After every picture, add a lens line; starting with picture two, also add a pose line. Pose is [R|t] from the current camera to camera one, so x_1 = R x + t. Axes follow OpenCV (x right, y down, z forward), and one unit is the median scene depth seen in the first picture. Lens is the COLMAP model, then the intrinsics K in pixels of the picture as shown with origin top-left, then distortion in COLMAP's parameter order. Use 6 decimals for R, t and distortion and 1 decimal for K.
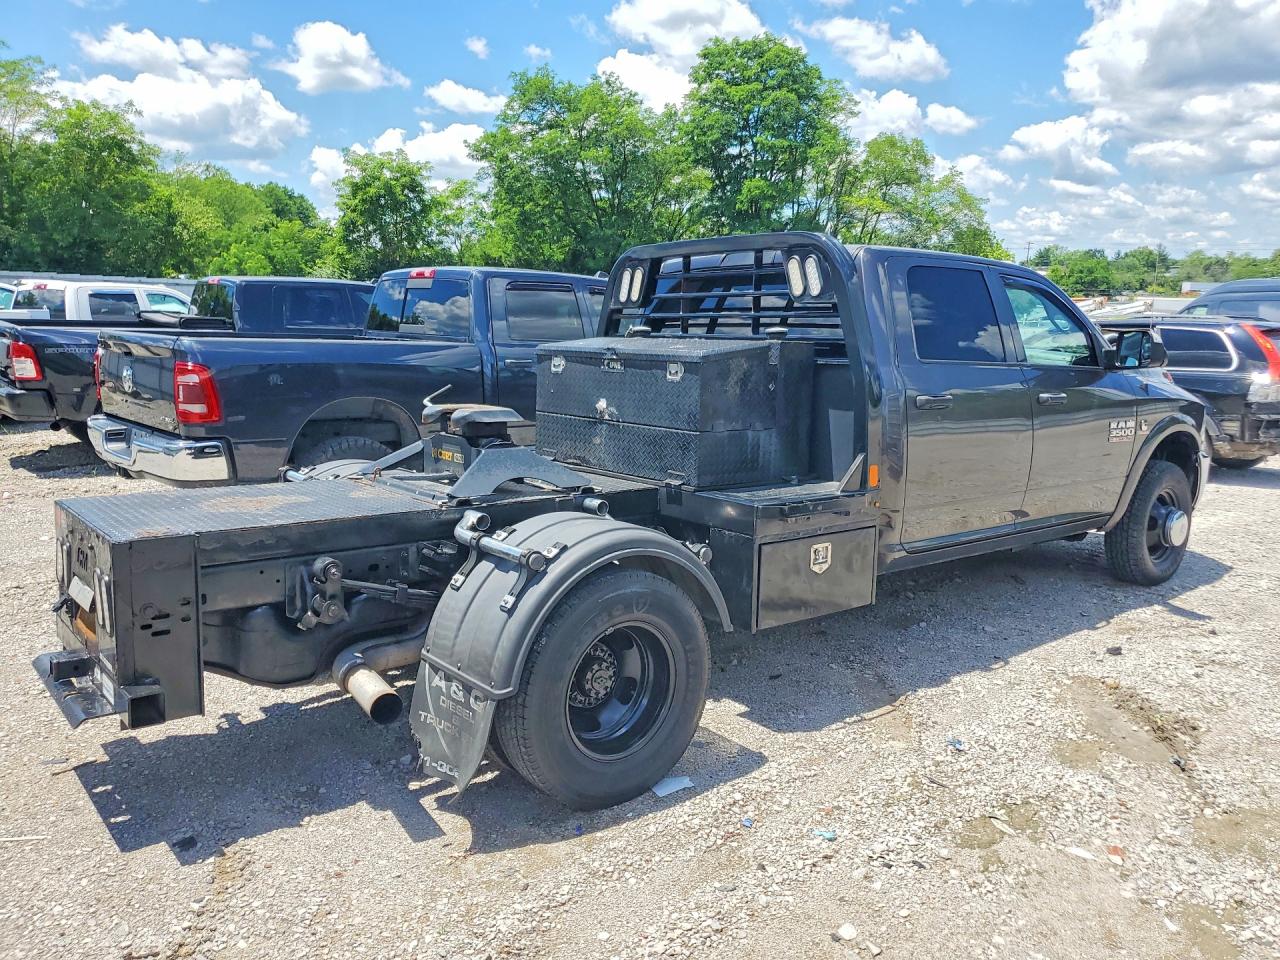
lens RADIAL K [[972.8, 0, 640.0], [0, 972.8, 480.0], [0, 0, 1]] dist [0.086709, 0.002409]
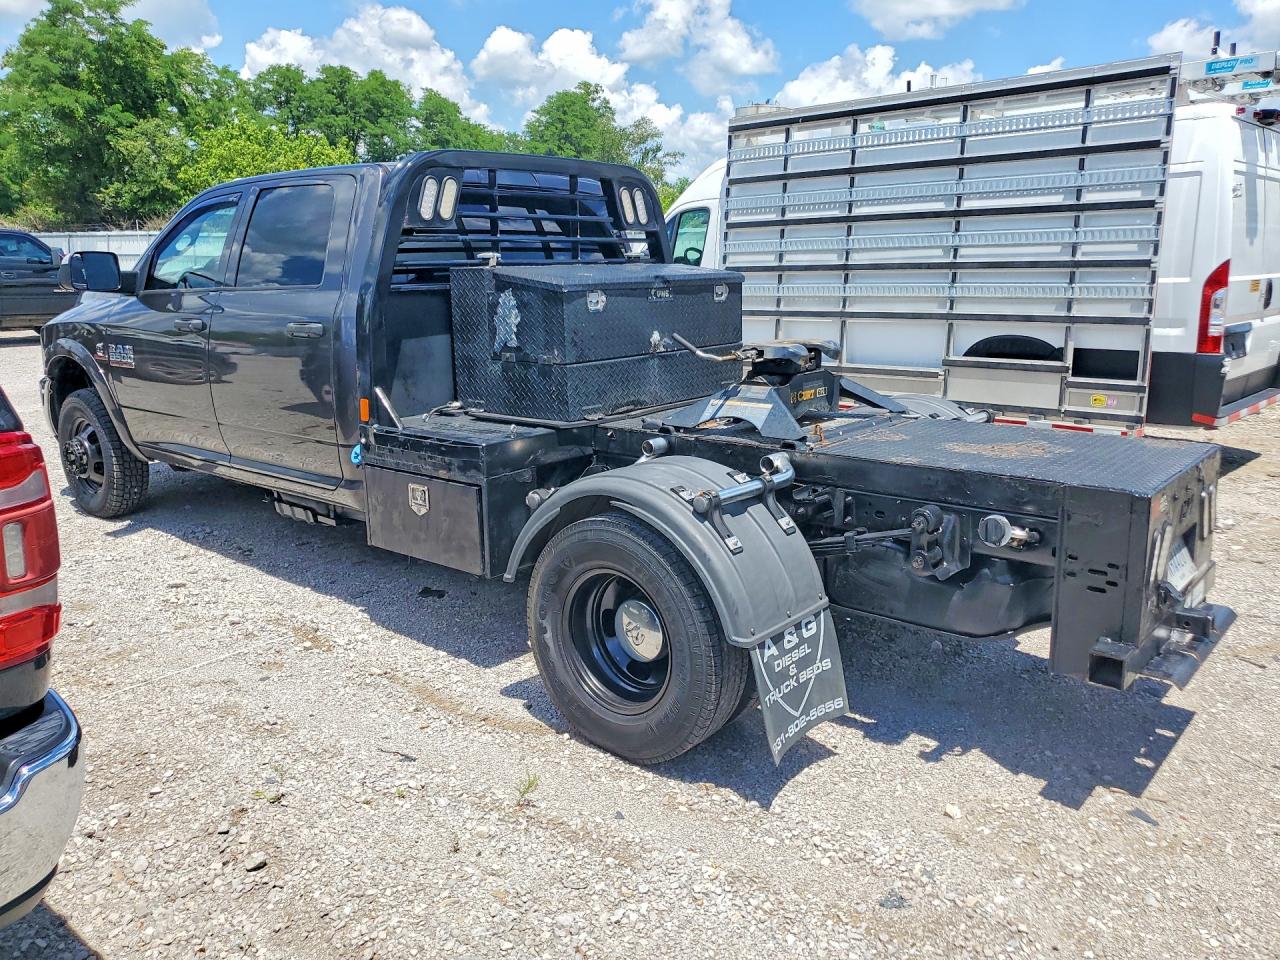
lens RADIAL K [[972.8, 0, 640.0], [0, 972.8, 480.0], [0, 0, 1]] dist [0.086709, 0.002409]
pose [[-0.190067, -0.233886, 0.953505, -1.024786], [0.154013, 0.952081, 0.264237, -0.208492], [-0.969616, 0.197075, -0.144938, 1.240968]]
